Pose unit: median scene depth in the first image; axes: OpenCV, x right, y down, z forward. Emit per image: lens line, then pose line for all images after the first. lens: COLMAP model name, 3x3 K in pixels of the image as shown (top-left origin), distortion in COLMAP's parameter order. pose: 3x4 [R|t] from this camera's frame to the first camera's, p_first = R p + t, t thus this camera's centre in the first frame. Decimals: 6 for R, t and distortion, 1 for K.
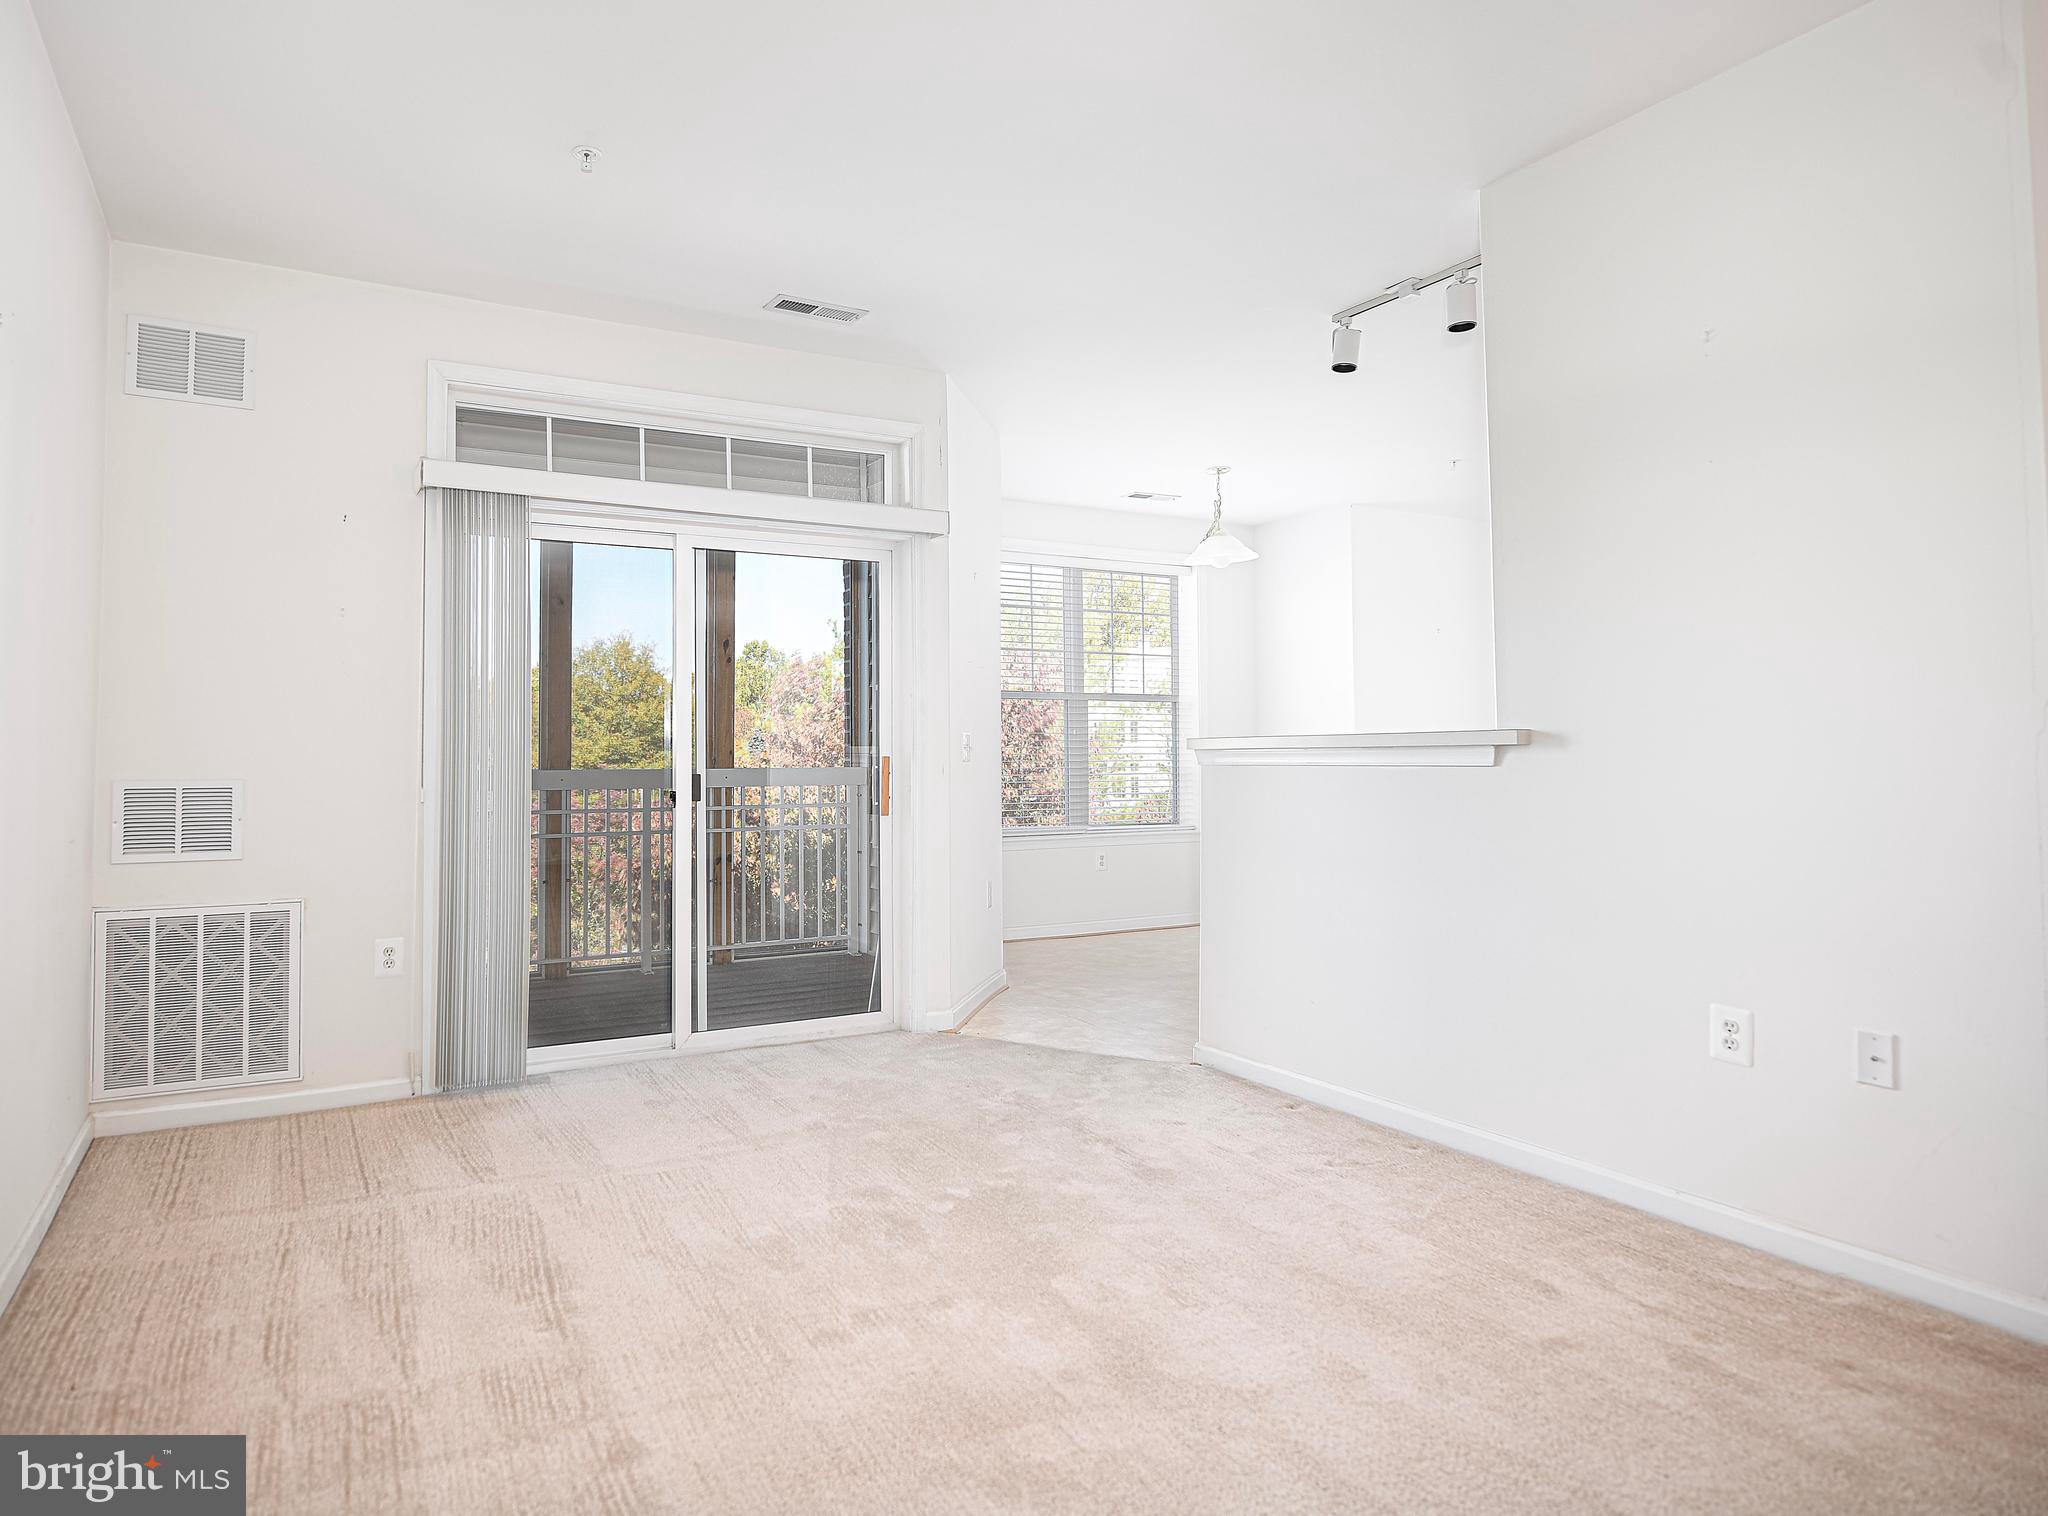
lens RADIAL K [[1313.2, 0, 1023.0], [0, 1313.2, 747.5], [0, 0, 1]] dist [-0.005888, -0.001514]
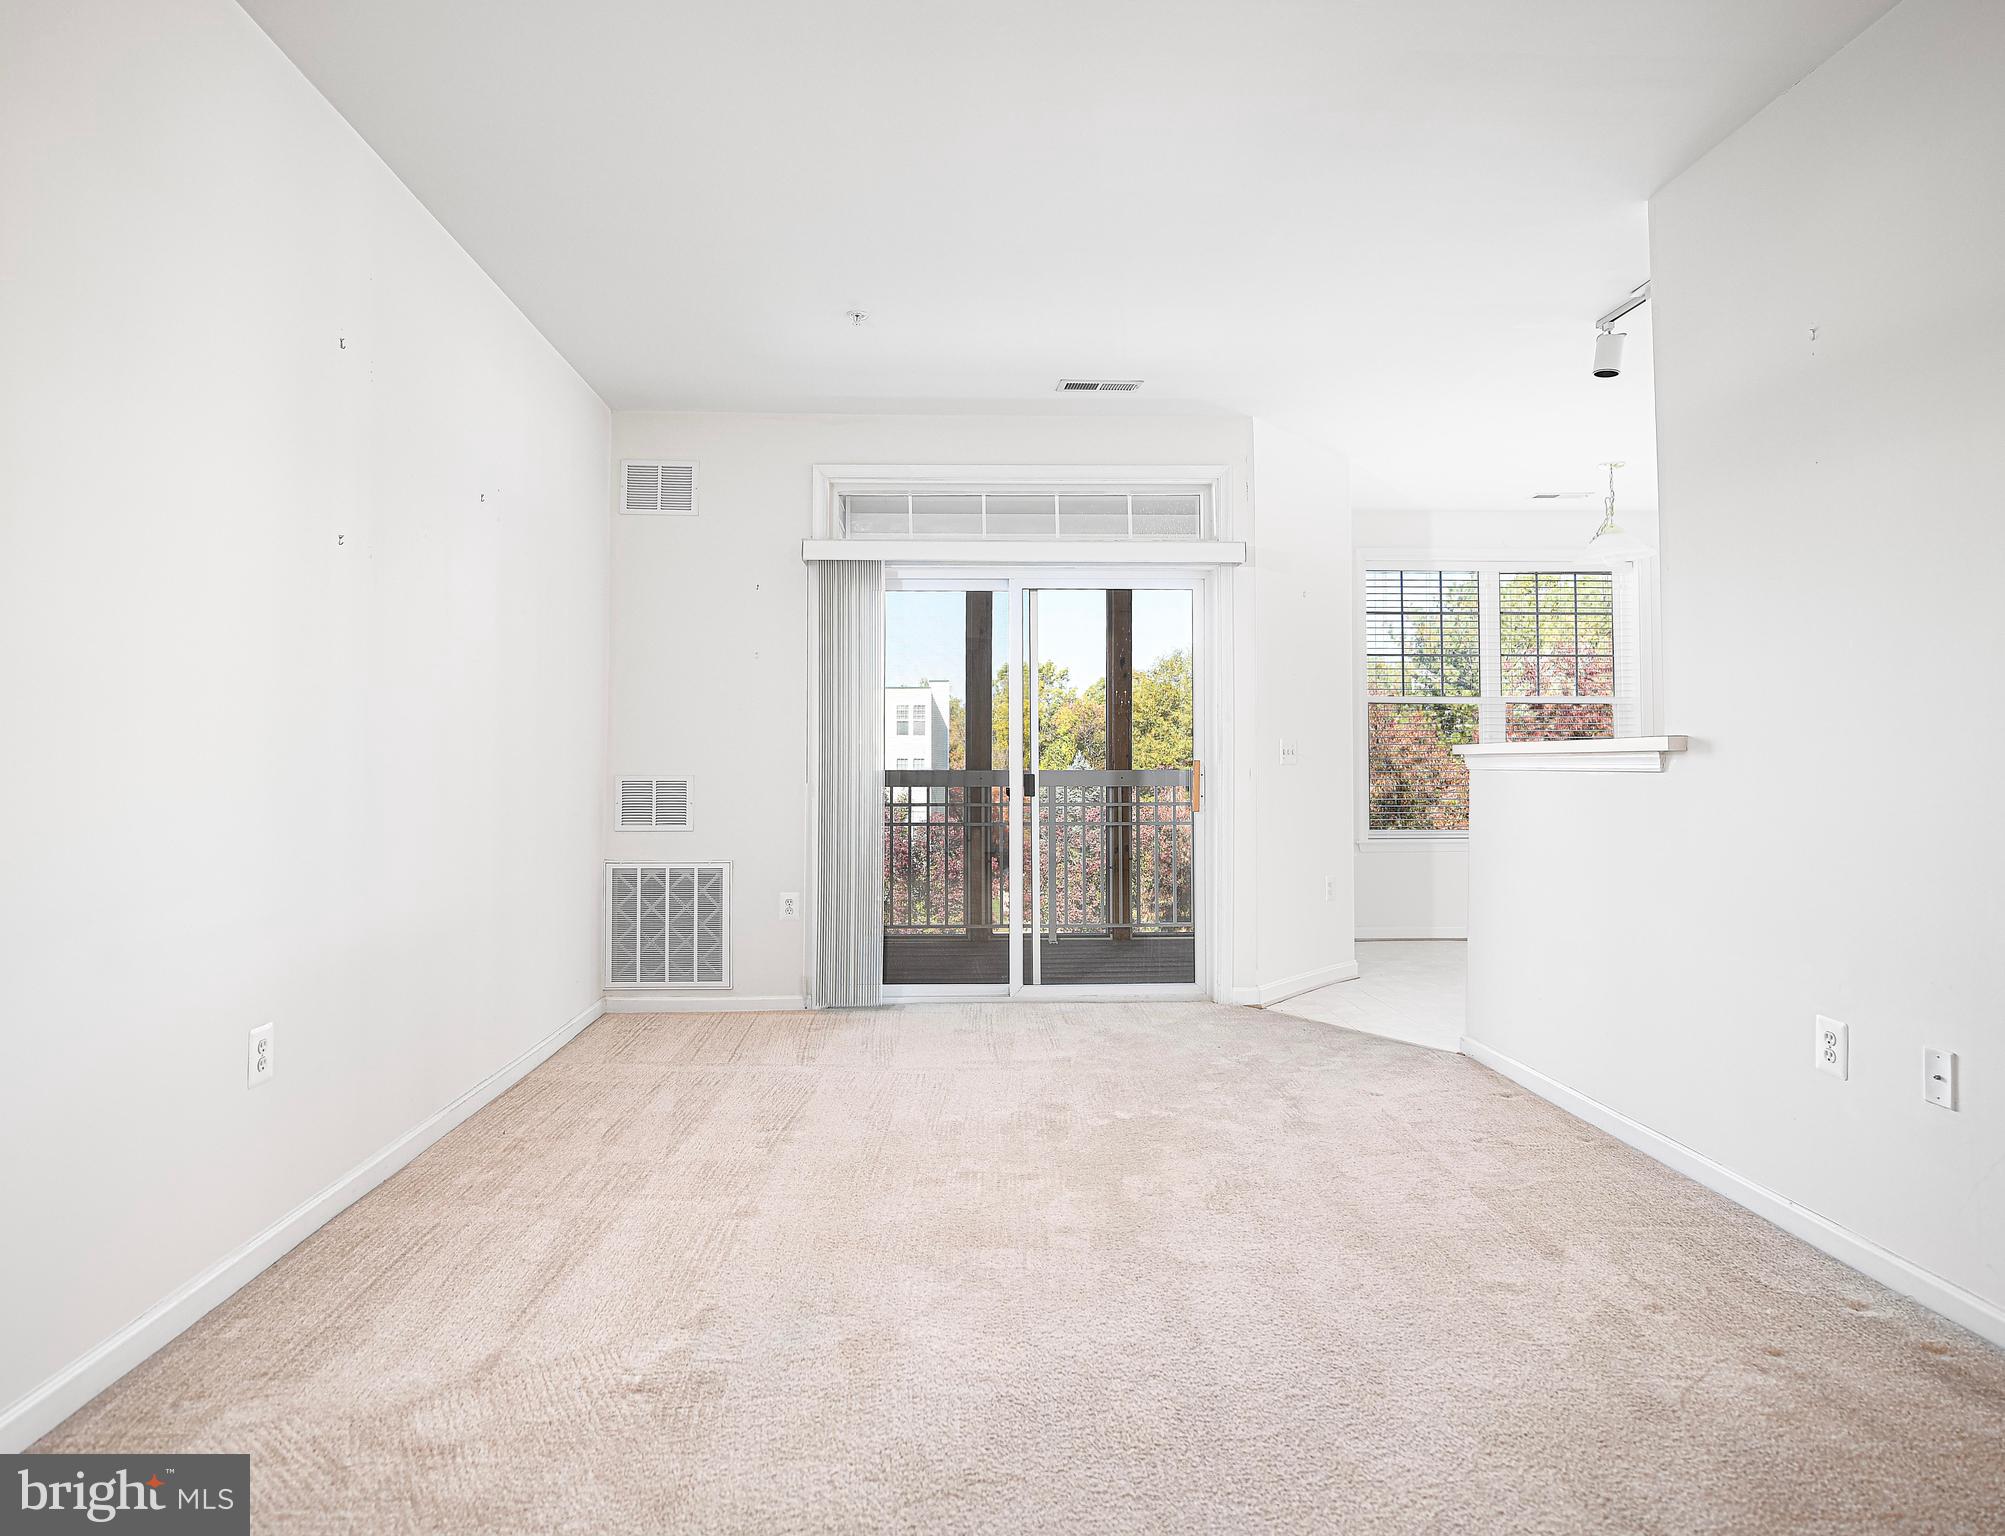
lens RADIAL K [[1305.8, 0, 1002.5], [0, 1305.8, 768.0], [0, 0, 1]] dist [-0.007897, -0.001221]
pose [[0.892882, 0.005496, -0.450258, 0.358017], [0.000908, 0.999902, 0.014006, -0.003294], [0.450290, -0.012914, 0.892789, -0.124481]]
